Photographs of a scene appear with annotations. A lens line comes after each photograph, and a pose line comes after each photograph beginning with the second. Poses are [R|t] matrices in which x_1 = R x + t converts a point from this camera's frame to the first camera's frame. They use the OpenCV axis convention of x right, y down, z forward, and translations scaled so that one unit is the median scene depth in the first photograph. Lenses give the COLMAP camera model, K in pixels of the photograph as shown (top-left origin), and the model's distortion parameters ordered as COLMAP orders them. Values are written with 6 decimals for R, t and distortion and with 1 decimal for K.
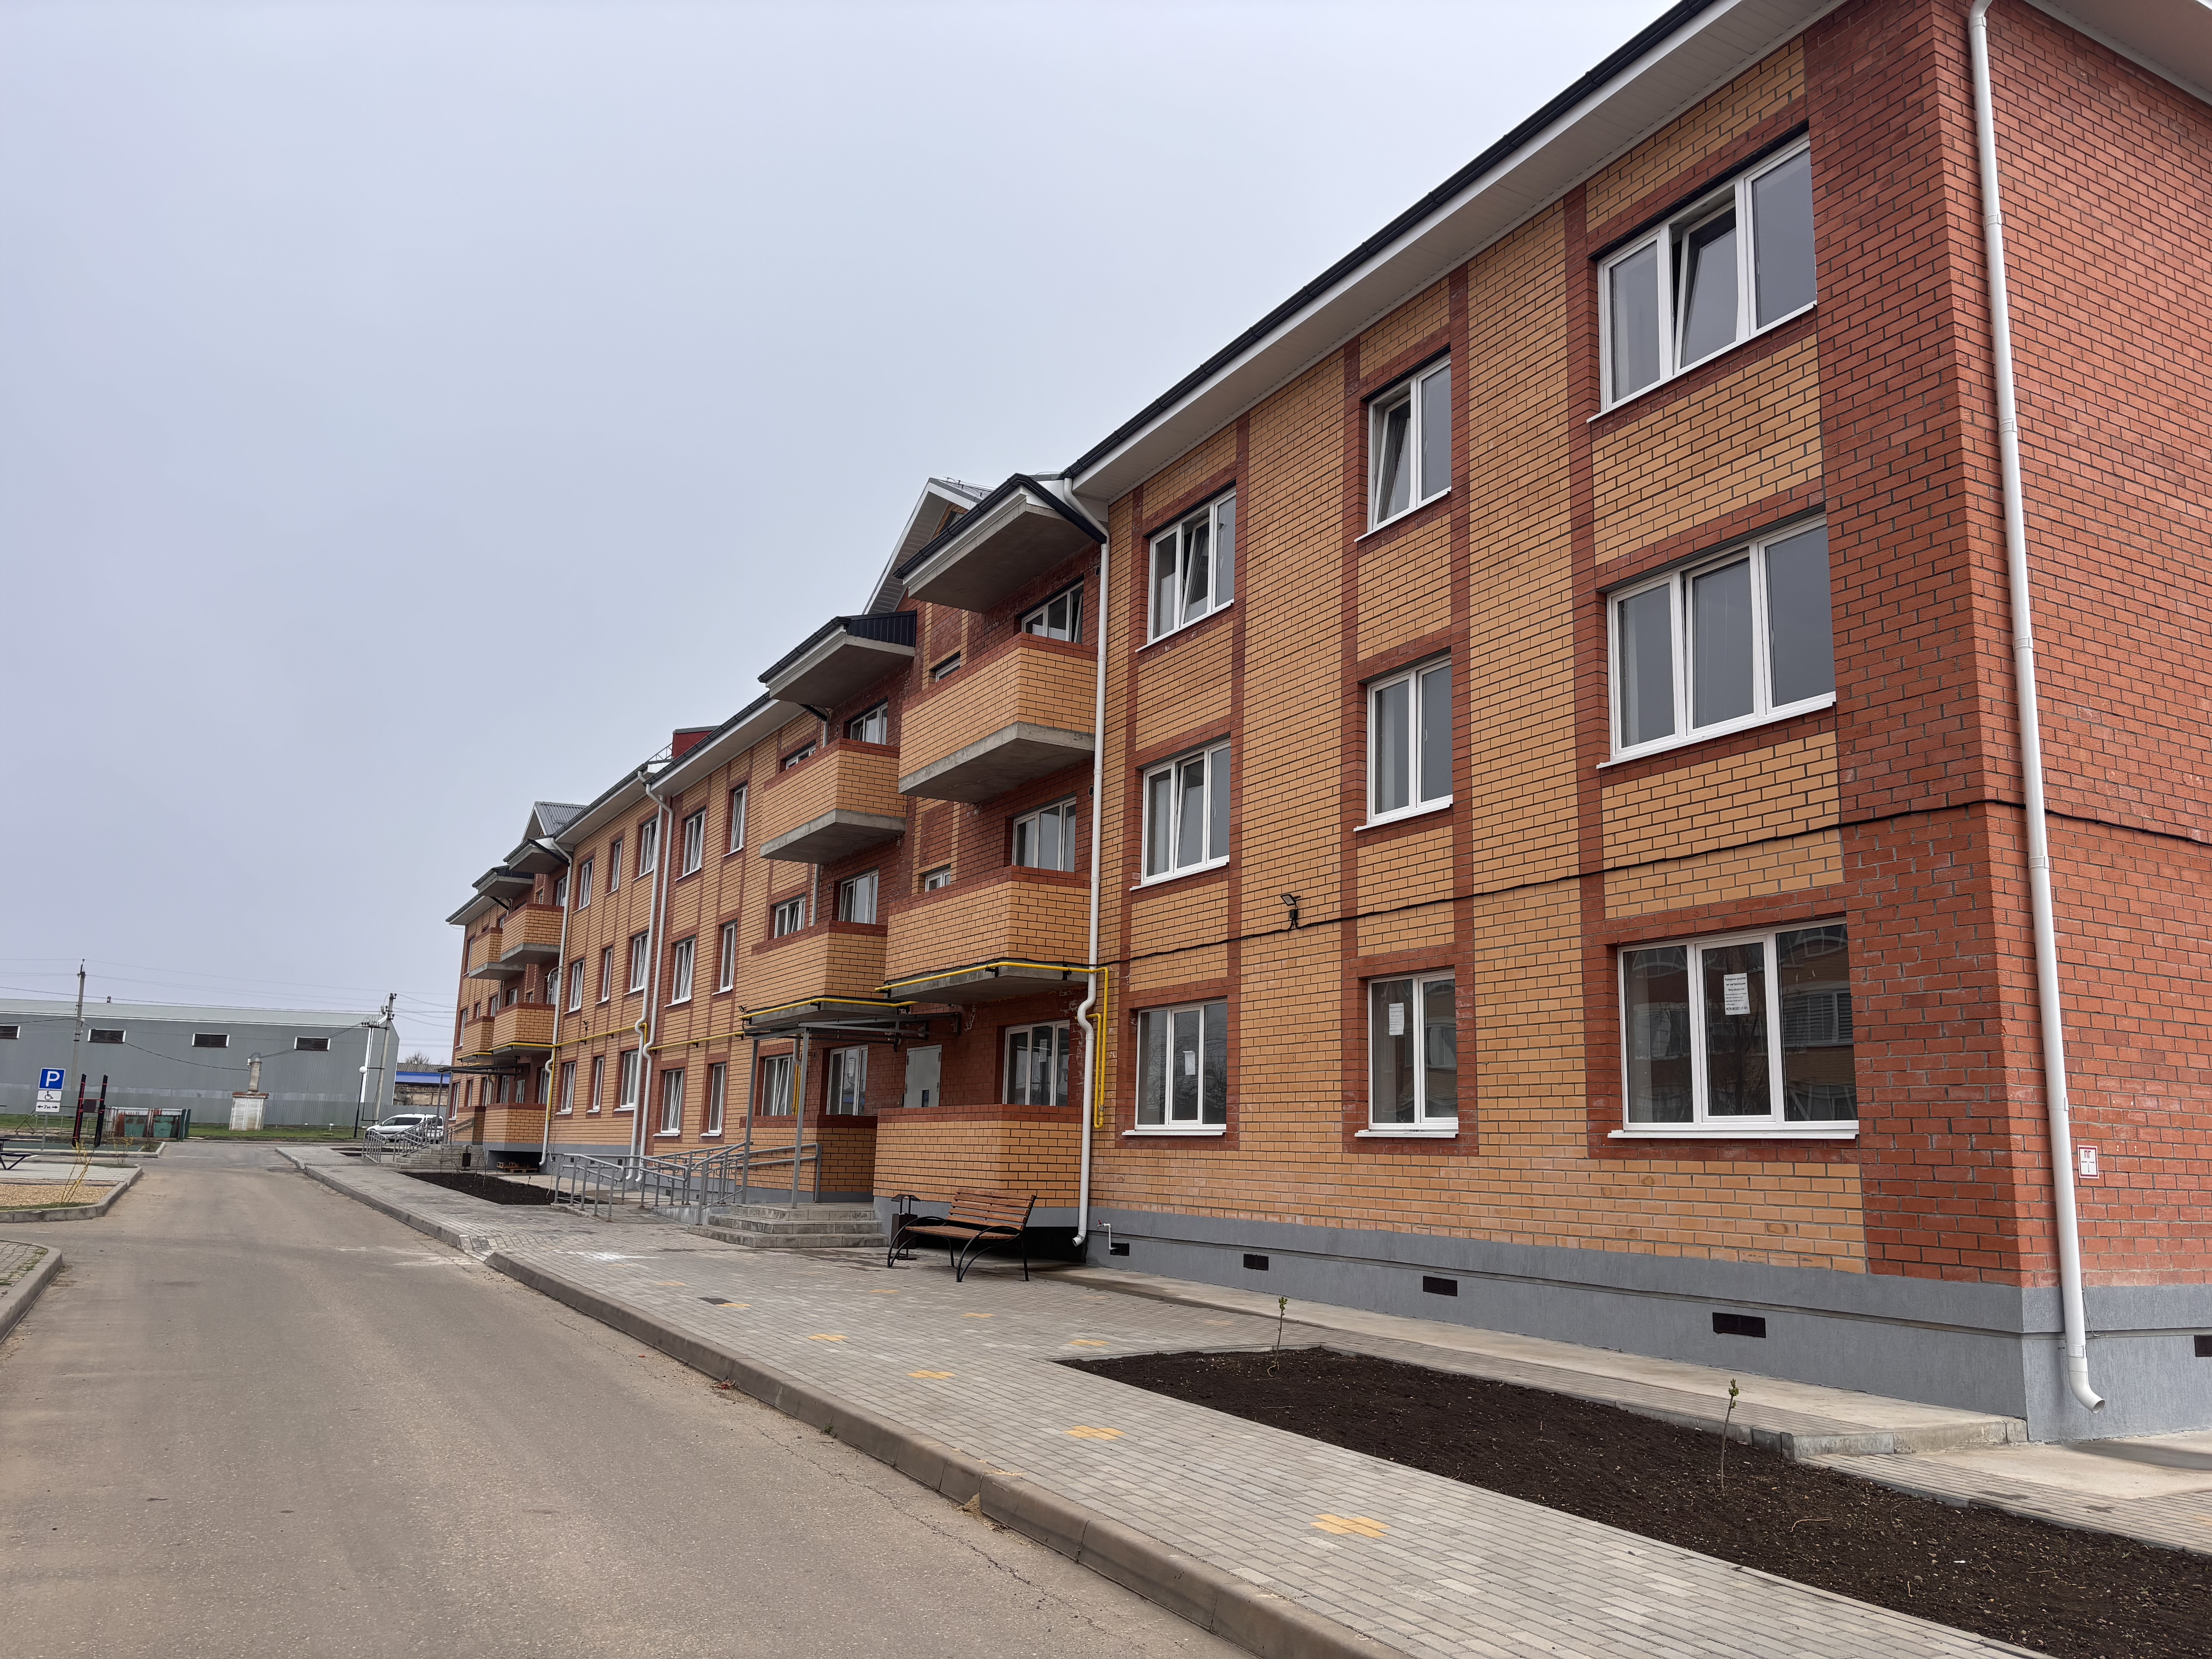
lens RADIAL K [[1646.6, 0, 1112.3], [0, 1646.6, 875.9], [0, 0, 1]] dist [0.047530, -0.043222]
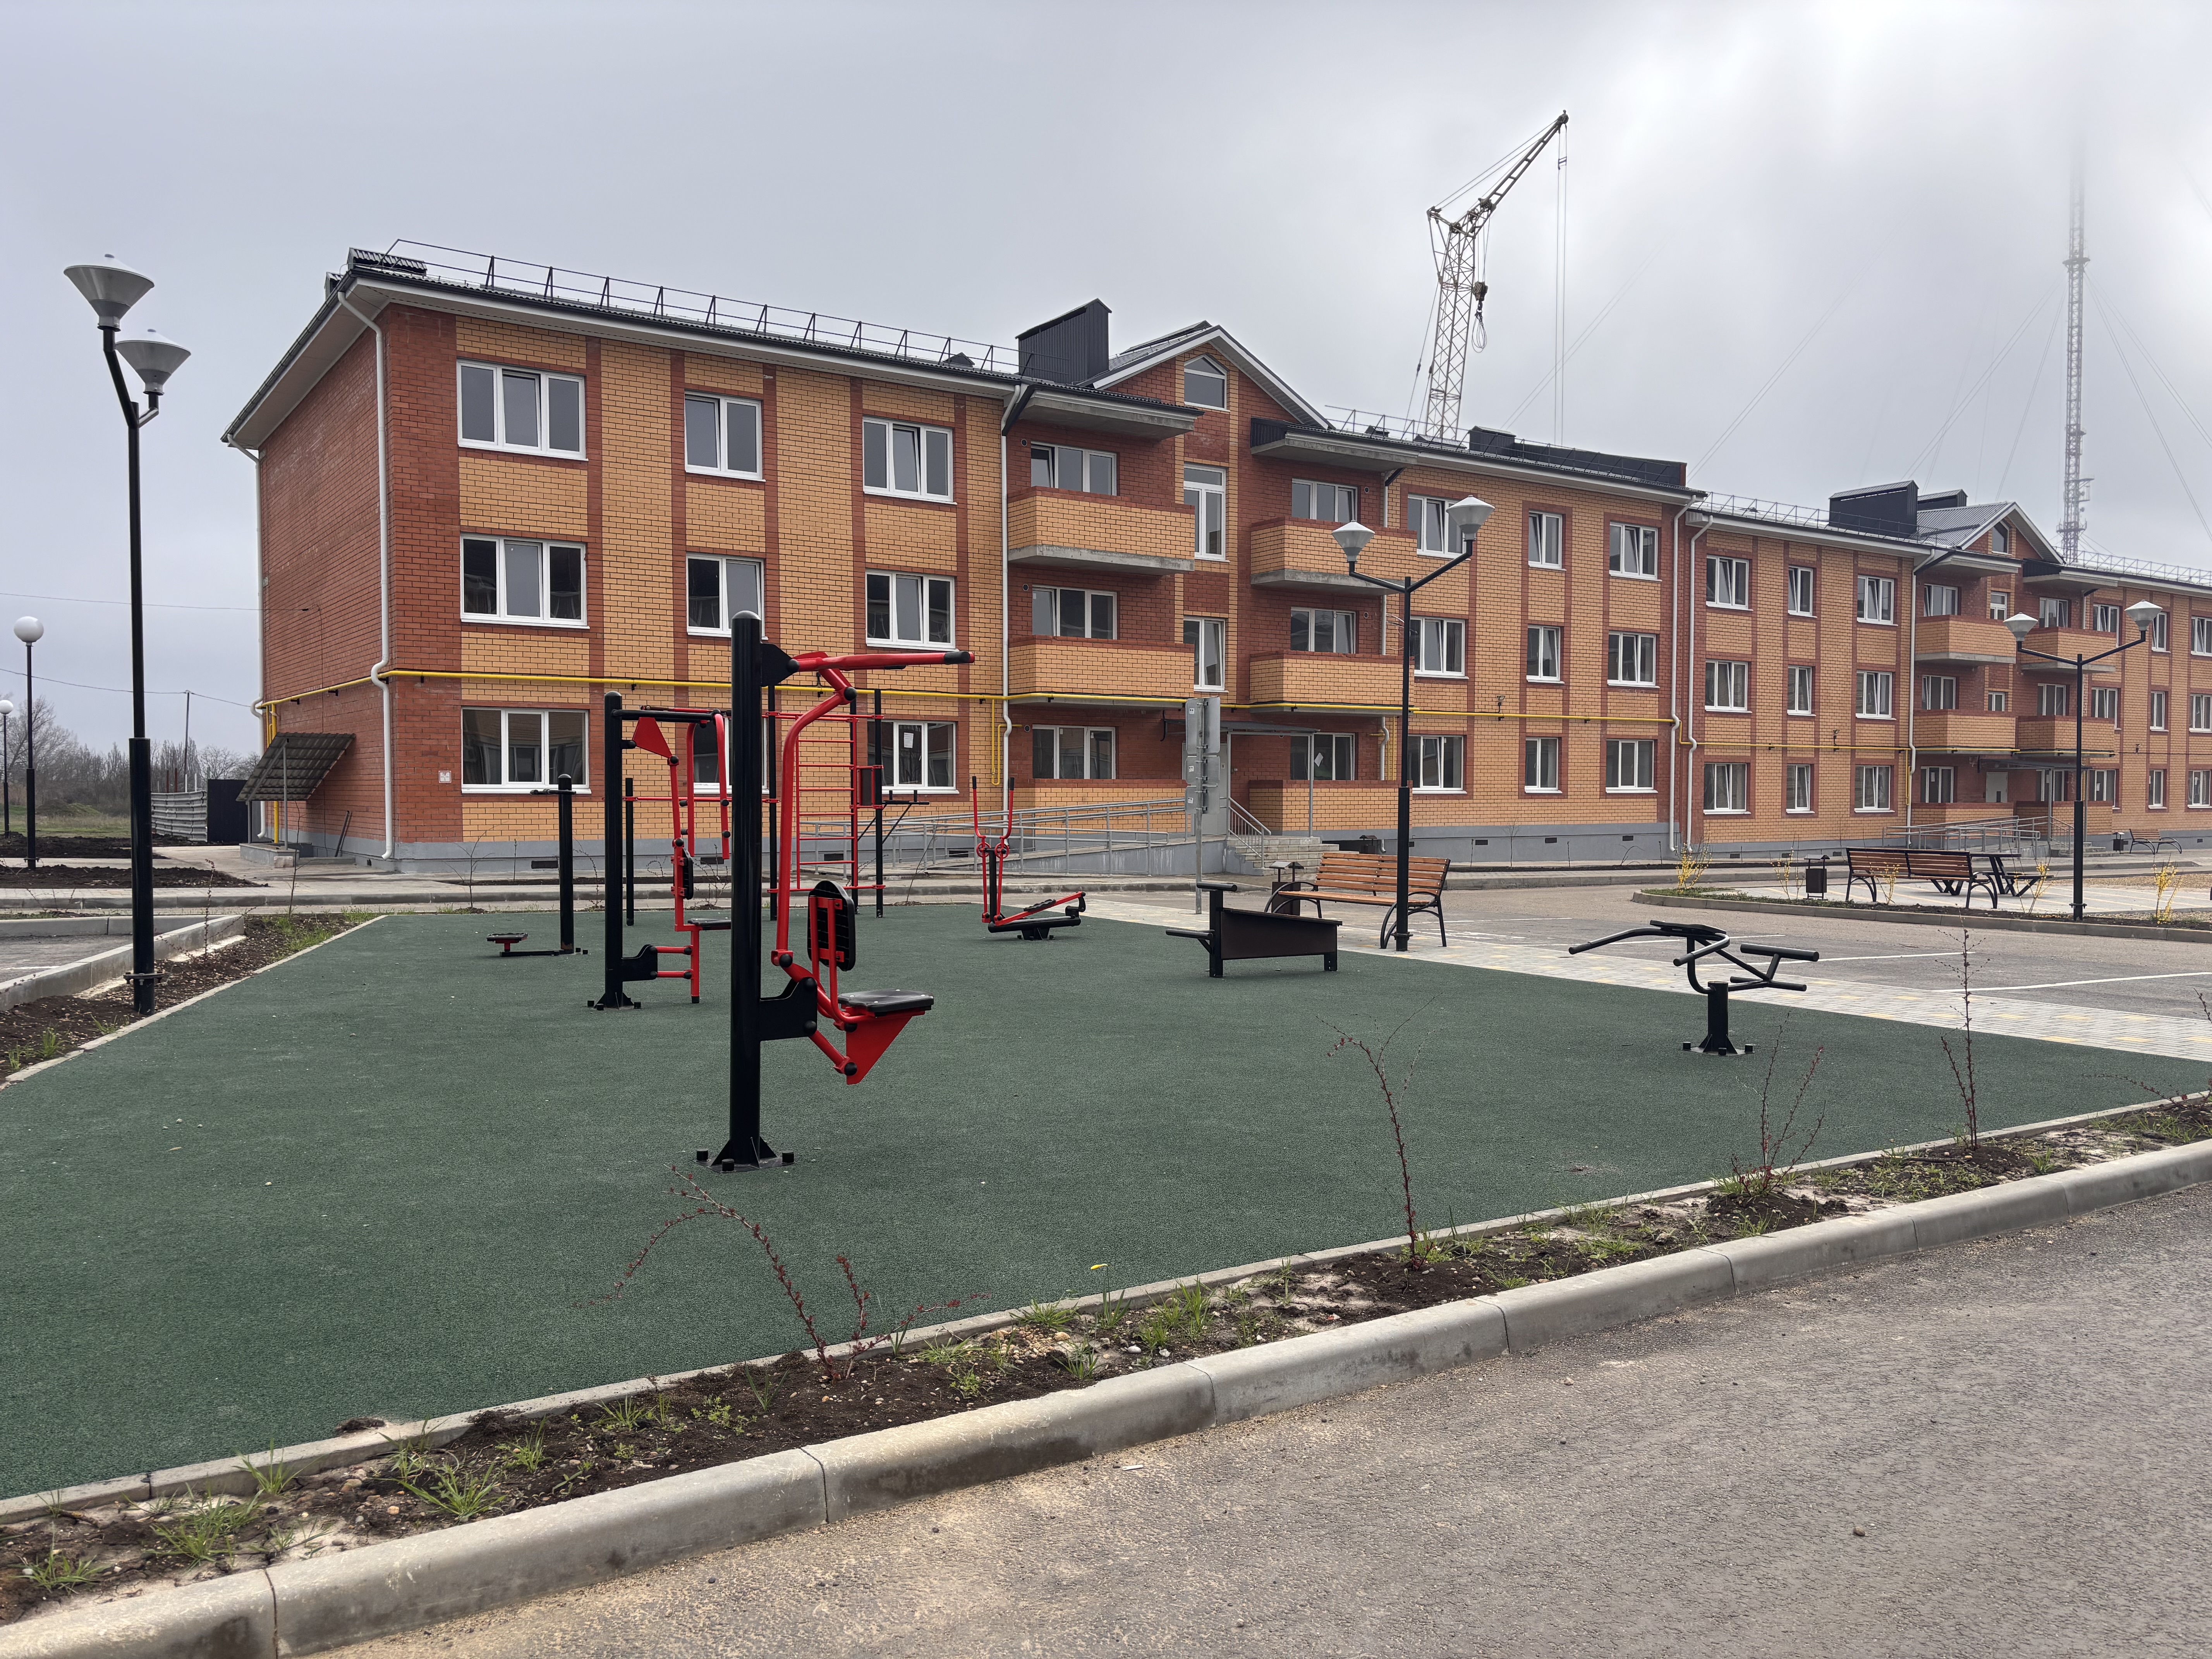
lens RADIAL K [[1646.6, 0, 1106.8], [0, 1646.6, 843.2], [0, 0, 1]] dist [0.047530, -0.043222]
pose [[-0.101022, -0.067091, 0.992620, -1.831716], [-0.174096, 0.983521, 0.048758, 0.161105], [-0.979533, -0.167886, -0.111037, 1.407779]]
